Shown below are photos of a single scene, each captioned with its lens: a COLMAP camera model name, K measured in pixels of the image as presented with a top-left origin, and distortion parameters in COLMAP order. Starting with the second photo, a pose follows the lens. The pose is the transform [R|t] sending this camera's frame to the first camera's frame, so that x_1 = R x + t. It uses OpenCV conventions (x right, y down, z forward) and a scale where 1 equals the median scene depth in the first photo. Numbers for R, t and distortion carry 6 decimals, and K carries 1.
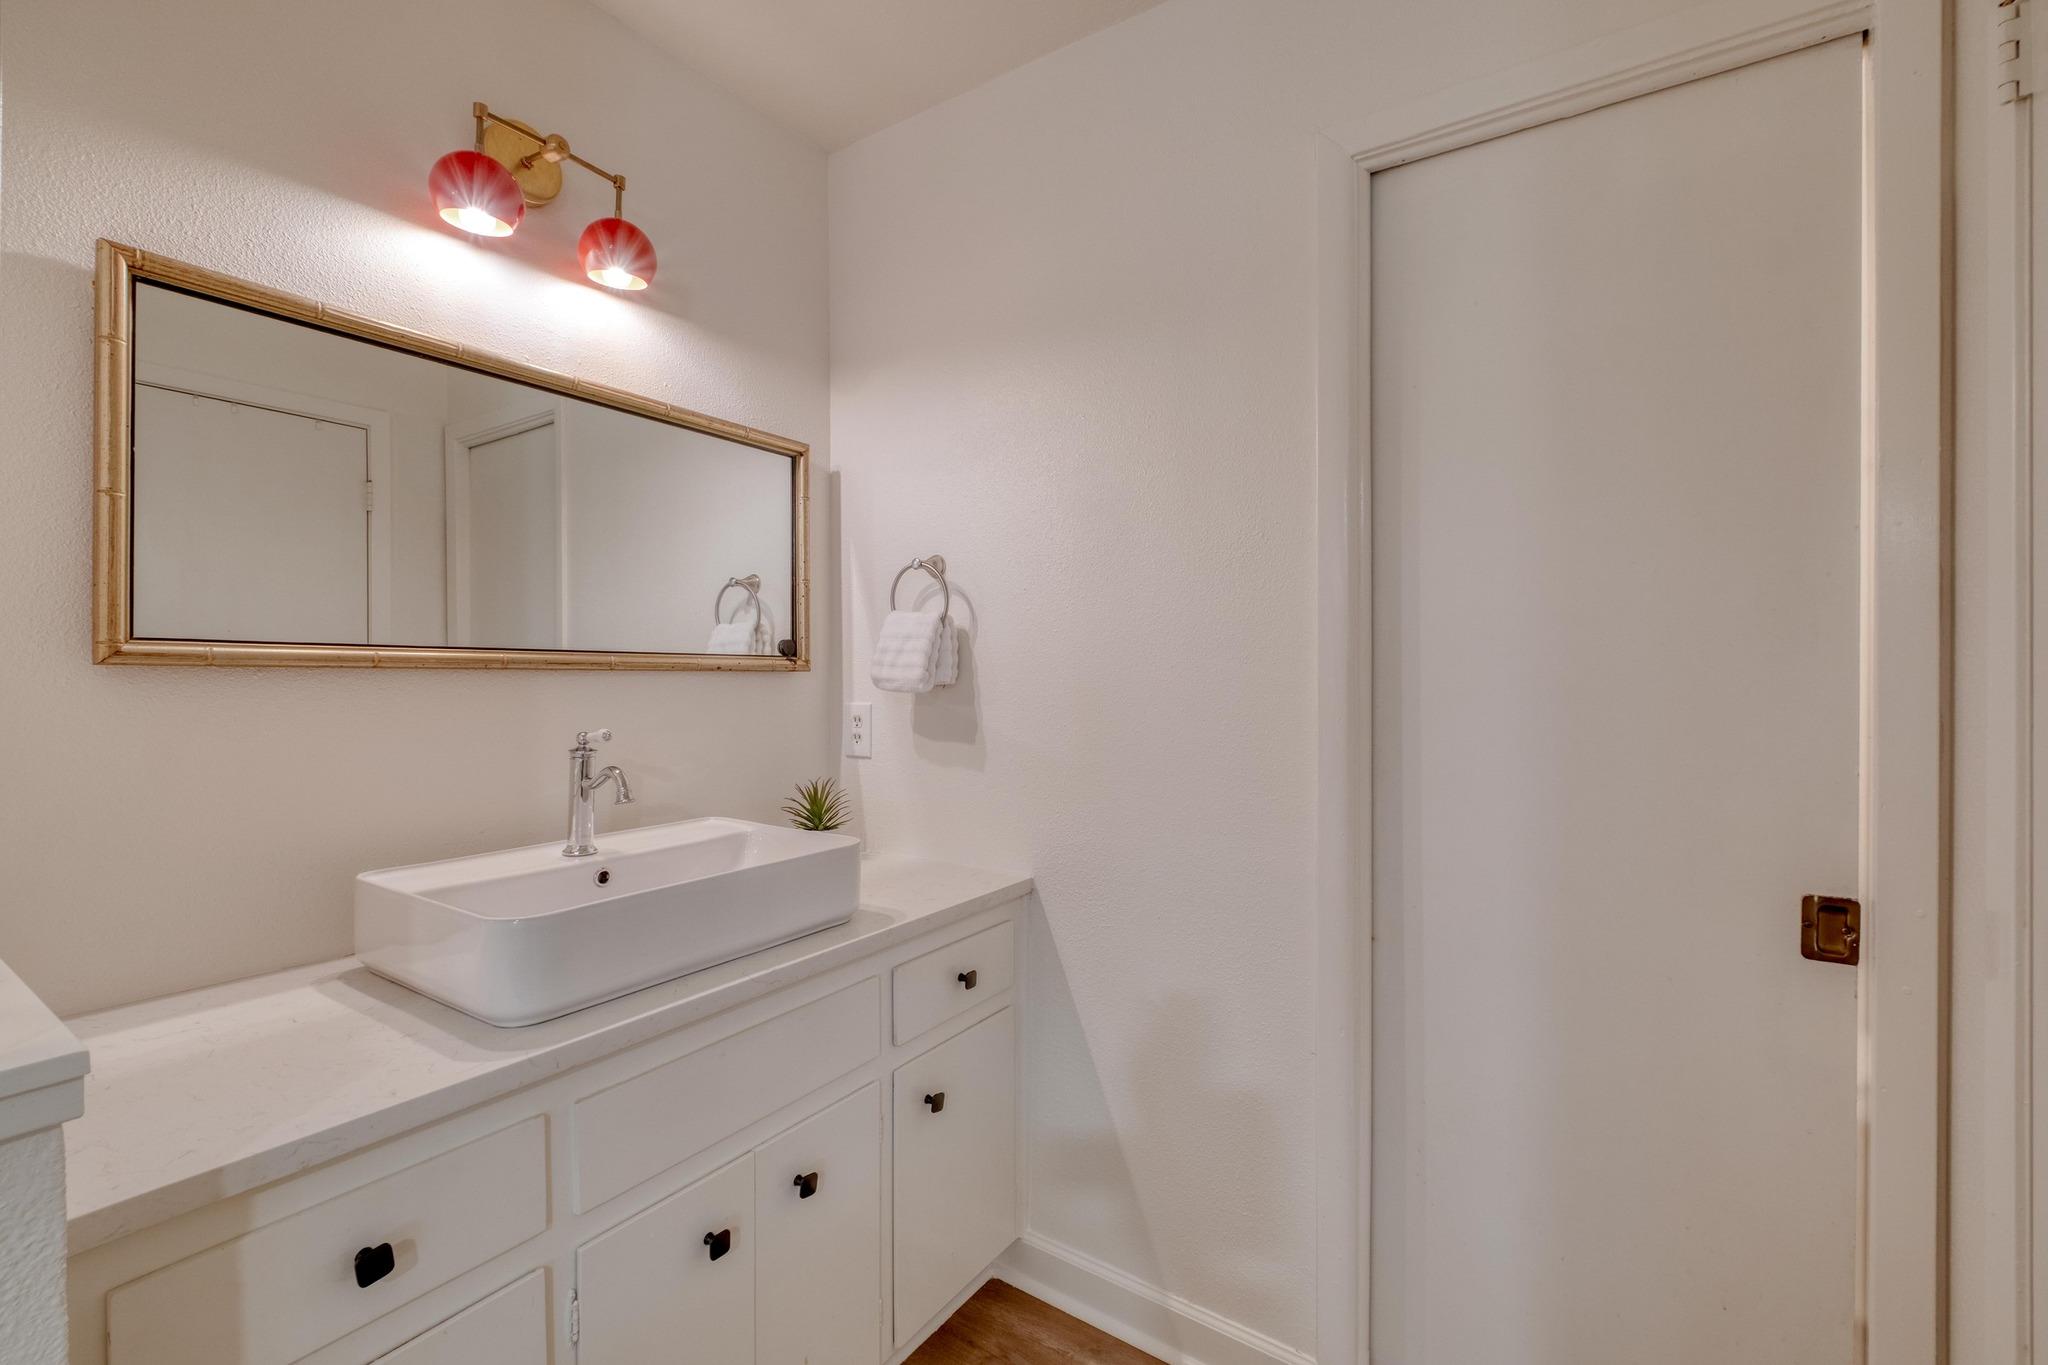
lens RADIAL K [[883.5, 0, 1022.7], [0, 883.5, 679.4], [0, 0, 1]] dist [0.011335, -0.004233]
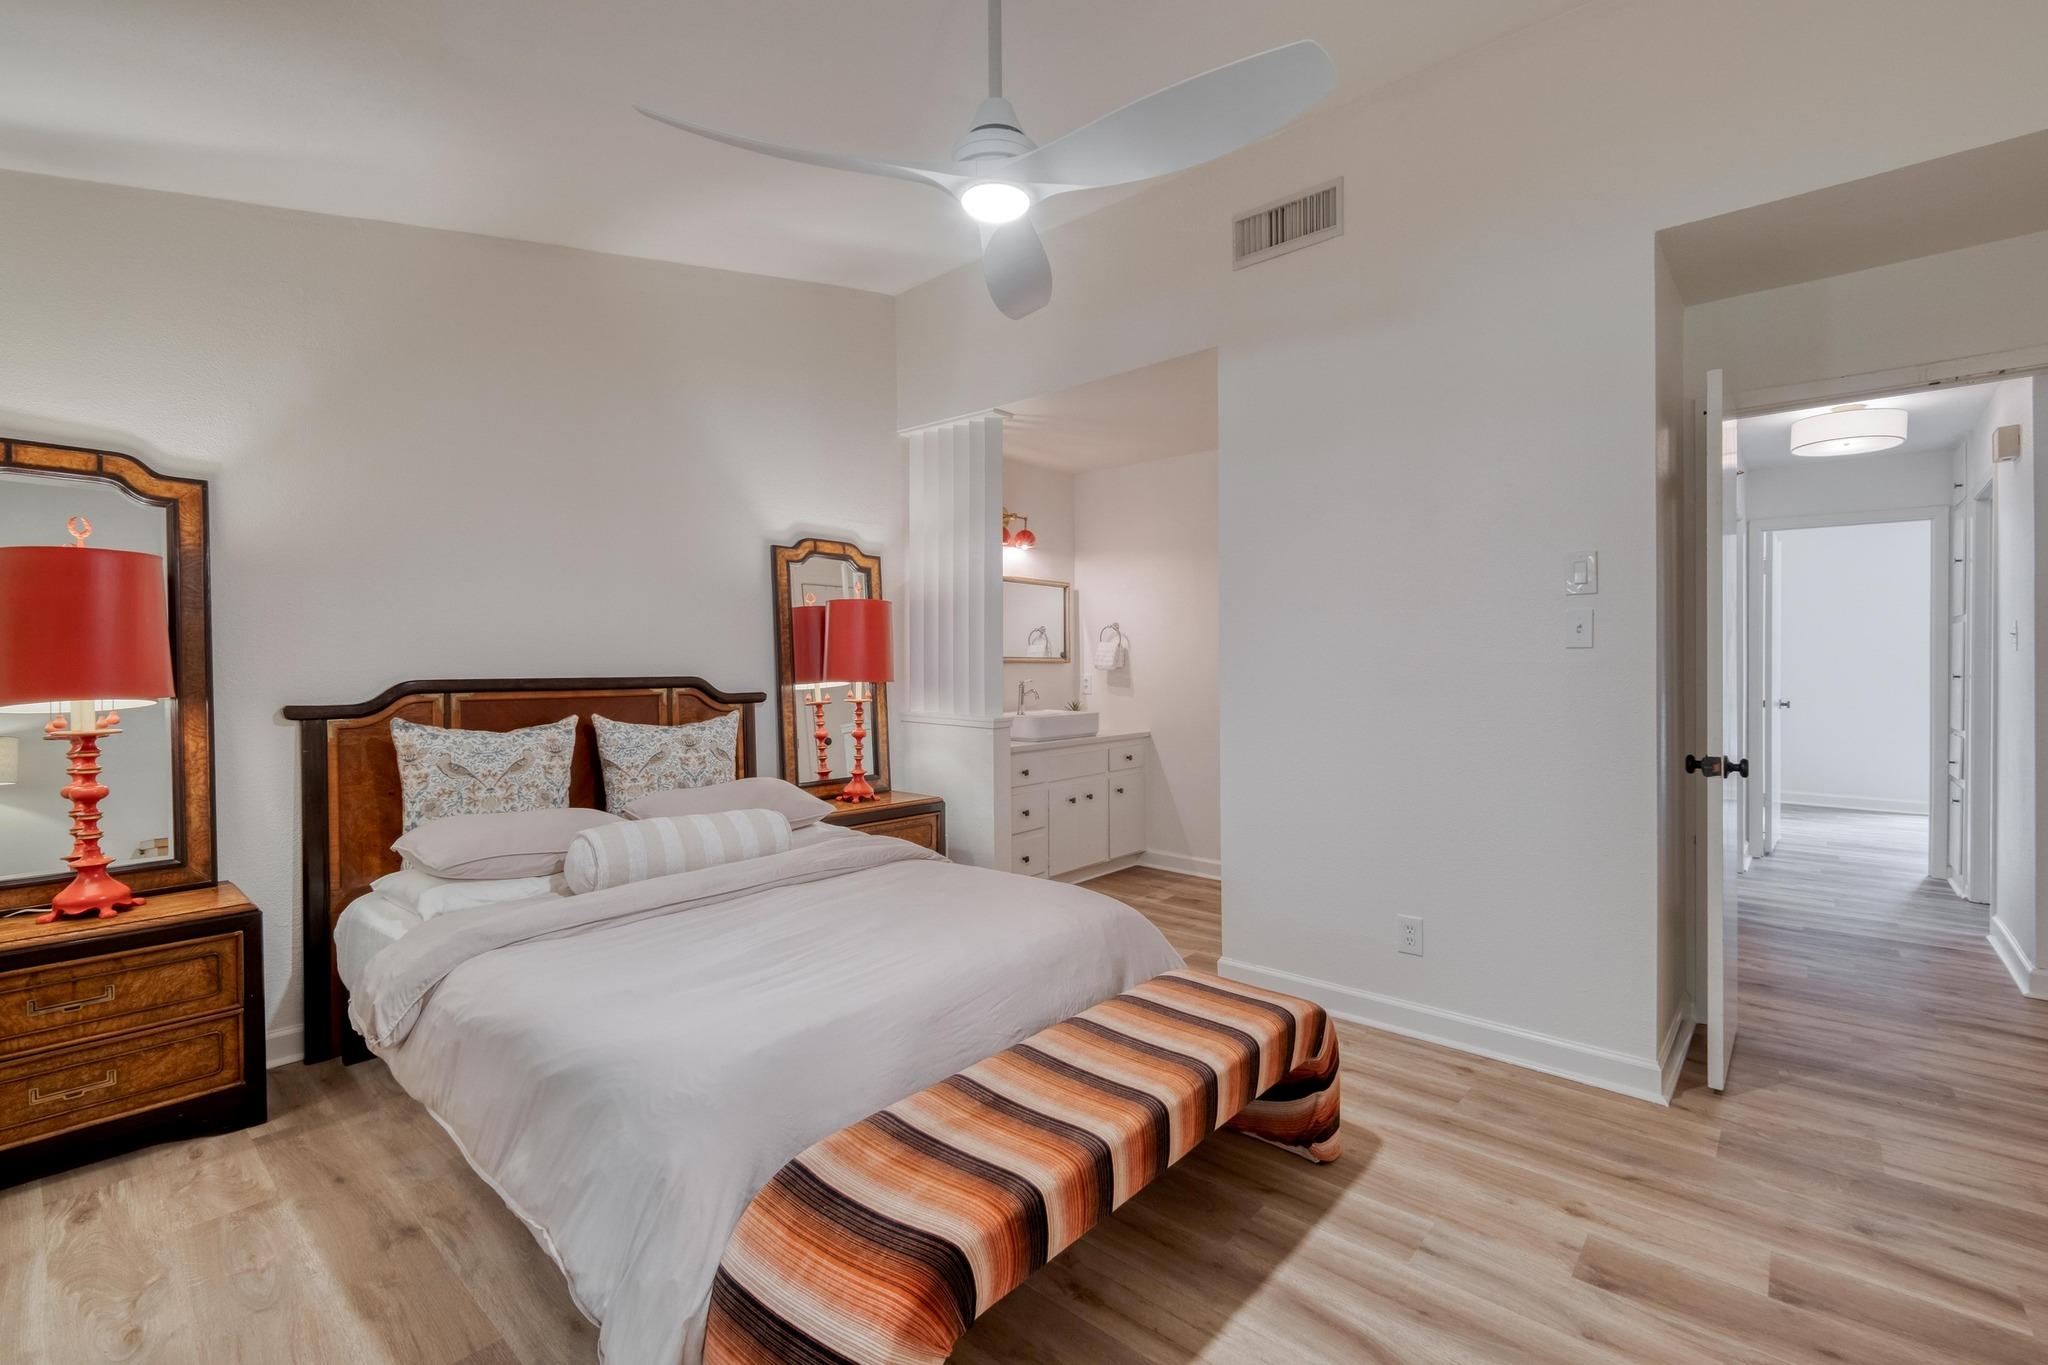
lens RADIAL K [[883.5, 0, 1026.7], [0, 883.5, 689.3], [0, 0, 1]] dist [0.011335, -0.004233]
pose [[0.990039, -0.003682, -0.140745, 0.019001], [0.007568, 0.999605, 0.027080, -0.002868], [0.140589, -0.027875, 0.989676, -1.899483]]
